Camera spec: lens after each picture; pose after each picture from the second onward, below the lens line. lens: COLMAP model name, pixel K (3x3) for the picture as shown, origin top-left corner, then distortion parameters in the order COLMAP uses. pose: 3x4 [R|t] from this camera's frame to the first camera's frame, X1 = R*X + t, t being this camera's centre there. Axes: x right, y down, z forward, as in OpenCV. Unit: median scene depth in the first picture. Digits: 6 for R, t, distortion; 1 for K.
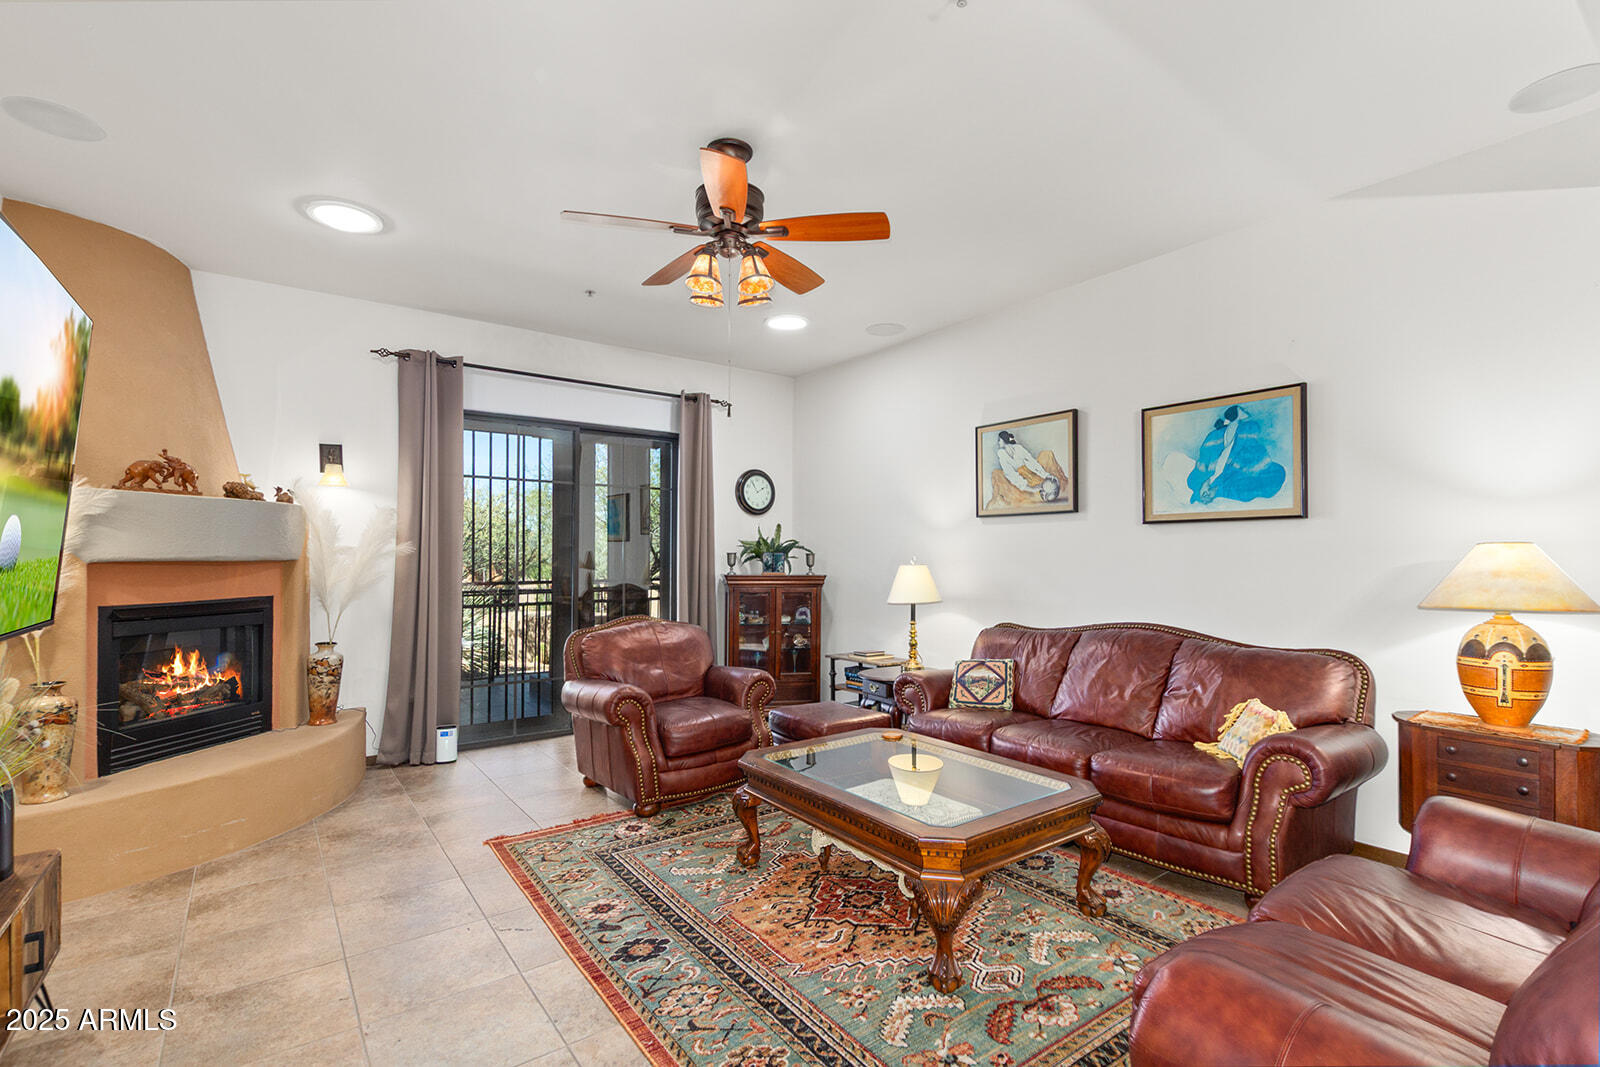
lens RADIAL K [[732.3, 0, 802.1], [0, 732.3, 545.4], [0, 0, 1]] dist [0.008677, -0.003803]
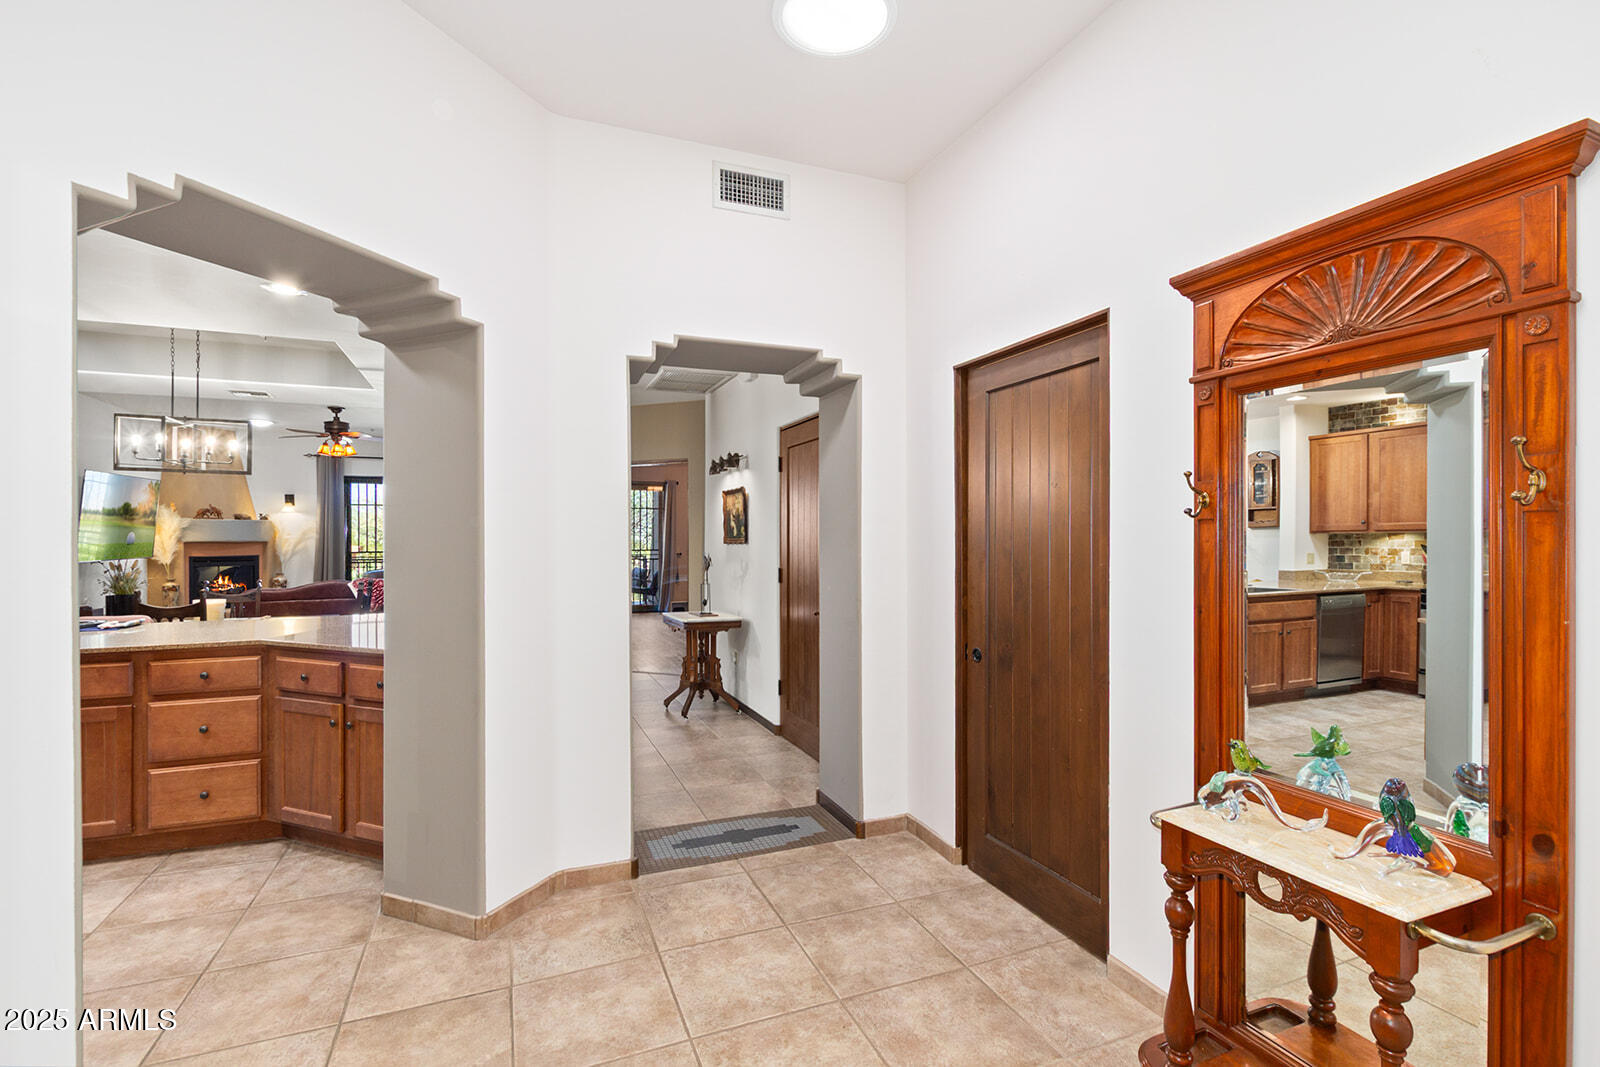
lens RADIAL K [[729.9, 0, 810.2], [0, 729.9, 532.1], [0, 0, 1]] dist [0.002693, -0.001049]
pose [[0.972899, -0.006391, -0.231140, 1.762231], [0.008055, 0.999948, 0.006256, -0.013724], [0.231088, -0.007948, 0.972900, -1.064352]]
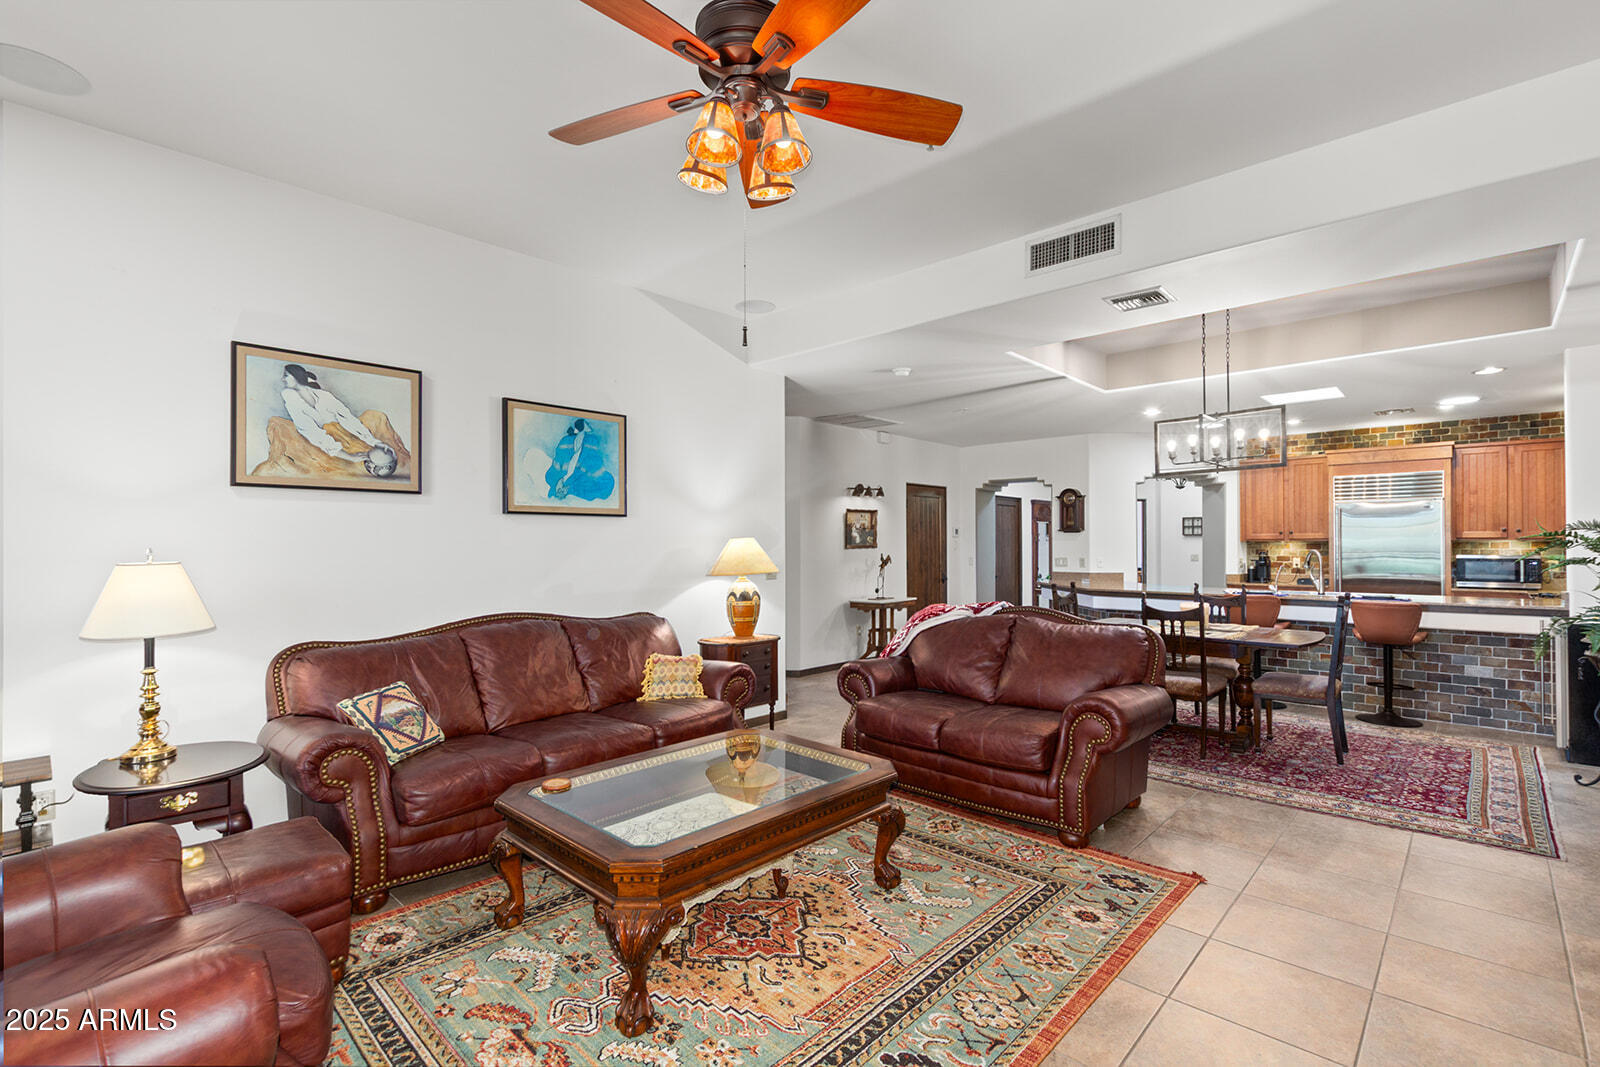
lens RADIAL K [[729.9, 0, 796.6], [0, 729.9, 549.7], [0, 0, 1]] dist [0.002693, -0.001049]
pose [[-0.177157, -0.009026, 0.984141, -0.545883], [-0.013374, 0.999888, 0.006763, 0.007469], [-0.984092, -0.011964, -0.177257, 0.742909]]
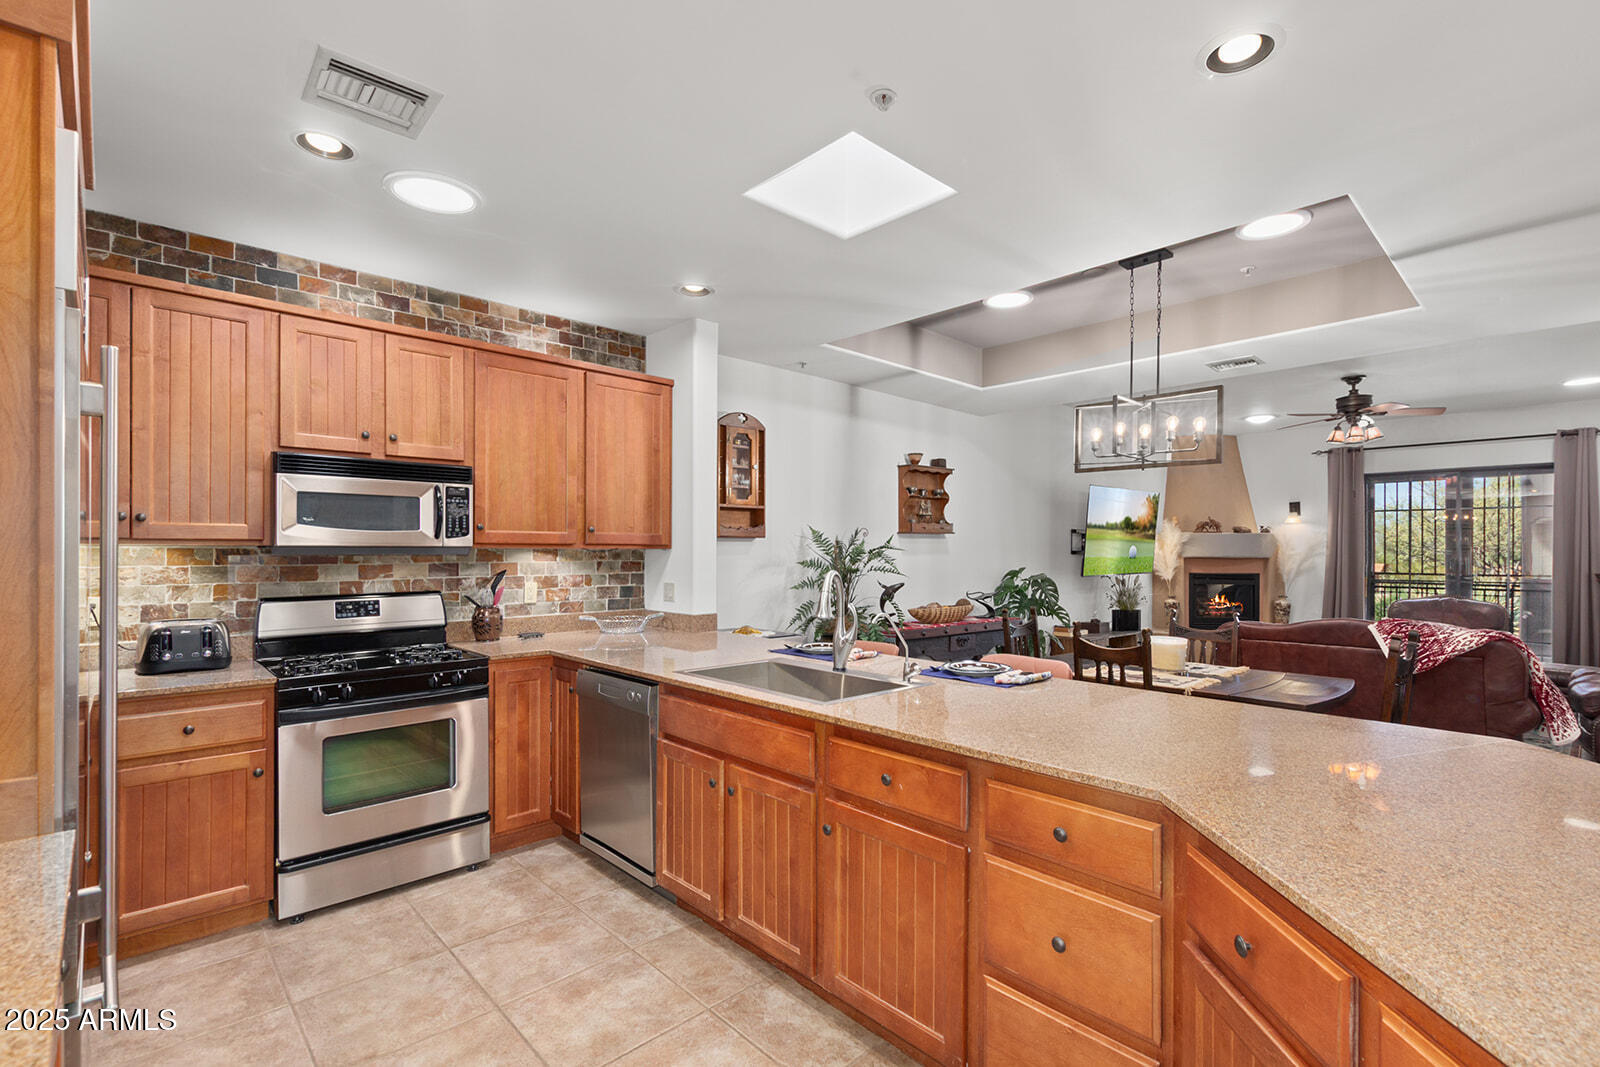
lens RADIAL K [[732.3, 0, 804.2], [0, 732.3, 548.2], [0, 0, 1]] dist [0.008677, -0.003803]
pose [[0.118629, -0.004616, -0.992928, 1.345246], [0.006987, 0.999968, -0.003814, -0.011145], [0.992914, -0.006485, 0.118658, -0.660877]]
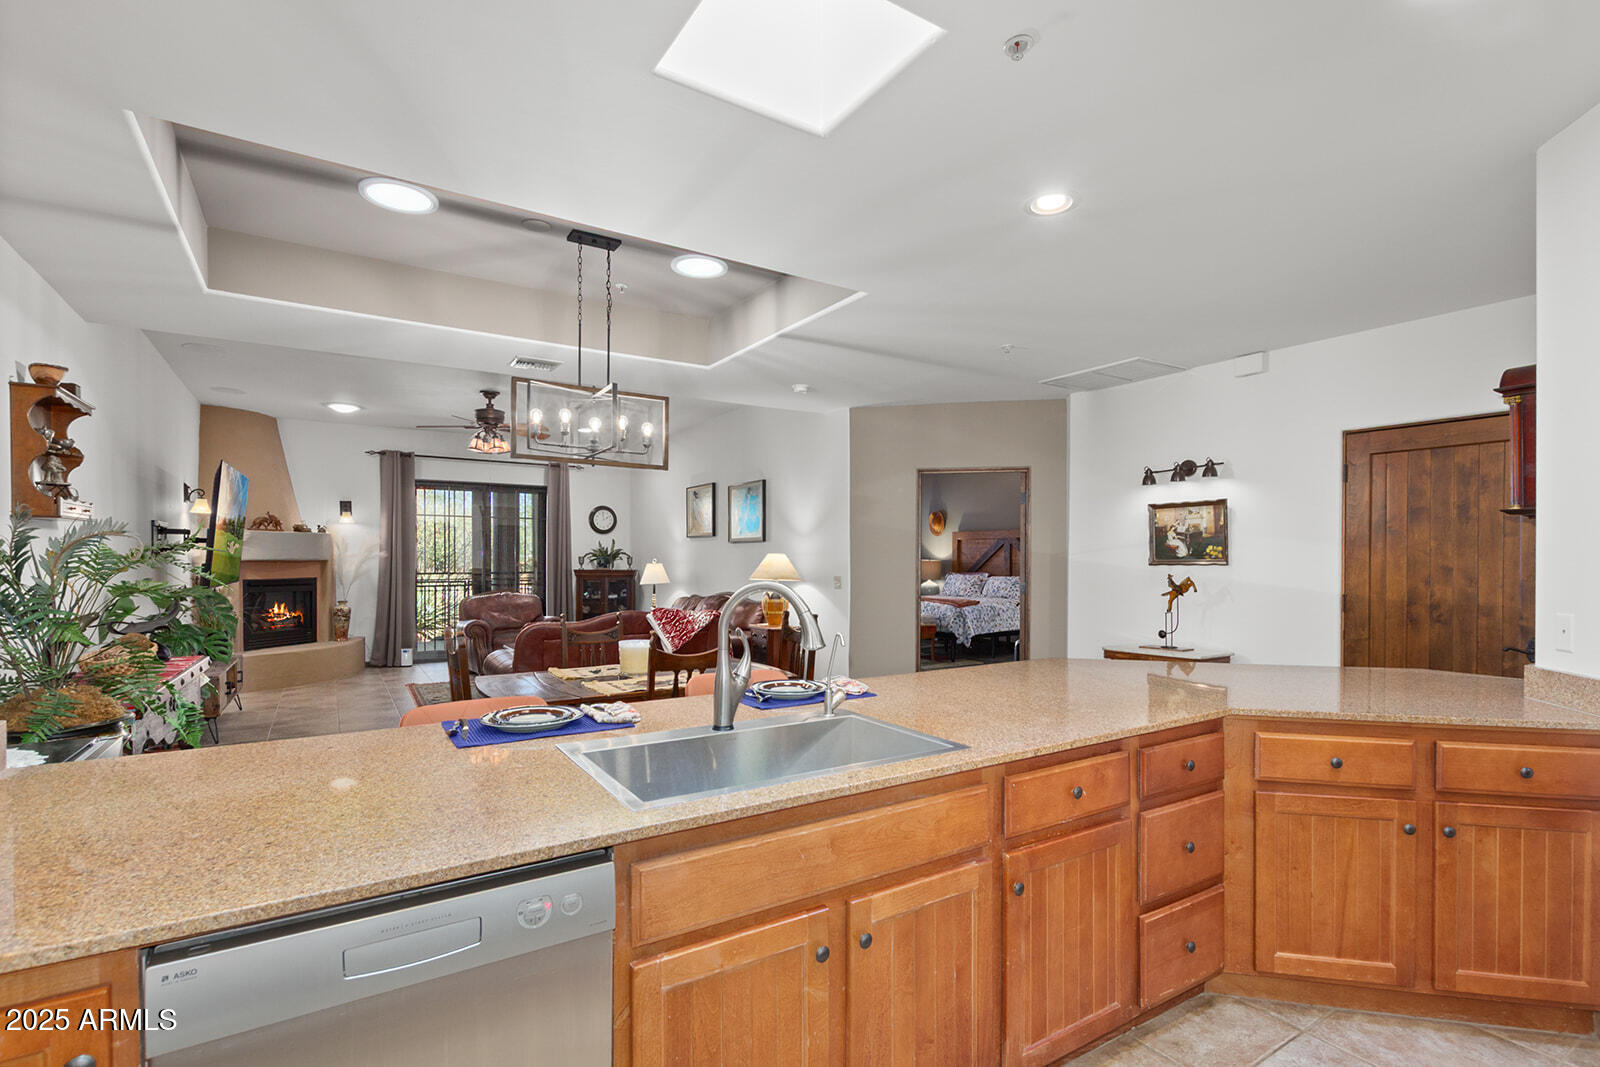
lens RADIAL K [[750.6, 0, 817.5], [0, 750.6, 563.3], [0, 0, 1]] dist [0.002464, -0.000417]
pose [[0.998333, 0.000528, -0.057722, 0.786160], [0.000652, 0.999791, 0.020424, -0.013887], [0.057720, -0.020427, 0.998124, -0.999384]]
